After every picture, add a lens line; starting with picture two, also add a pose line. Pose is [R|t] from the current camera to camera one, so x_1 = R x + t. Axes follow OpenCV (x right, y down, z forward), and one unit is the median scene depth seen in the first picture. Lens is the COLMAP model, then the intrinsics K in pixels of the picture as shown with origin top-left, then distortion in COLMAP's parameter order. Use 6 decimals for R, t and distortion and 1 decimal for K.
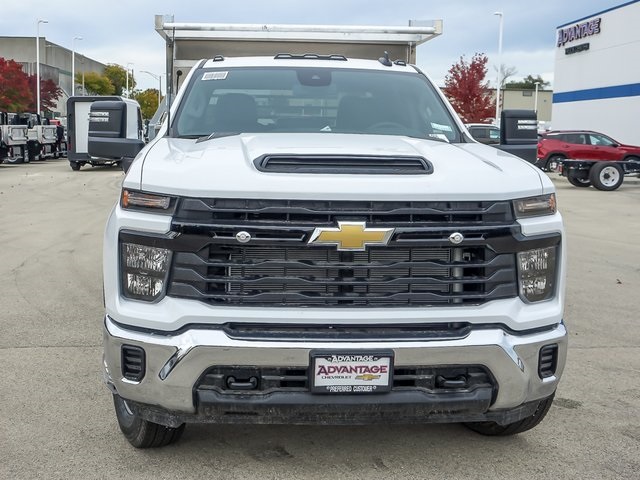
lens RADIAL K [[900.4, 0, 320.0], [0, 900.4, 240.0], [0, 0, 1]] dist [0.015385, 0.024868]
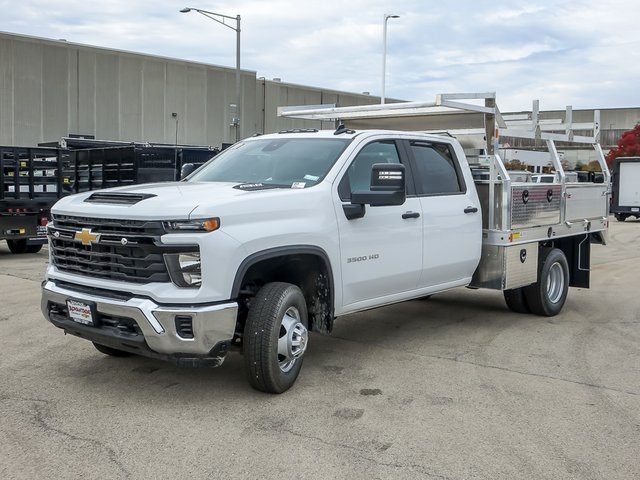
lens RADIAL K [[754.7, 0, 320.0], [0, 754.7, 240.0], [0, 0, 1]] dist [0.031592, 0.015097]
pose [[0.680730, 0.045839, -0.731099, 1.425184], [-0.085974, 0.996142, -0.017594, -0.011169], [0.727472, 0.074832, 0.682045, 0.289814]]
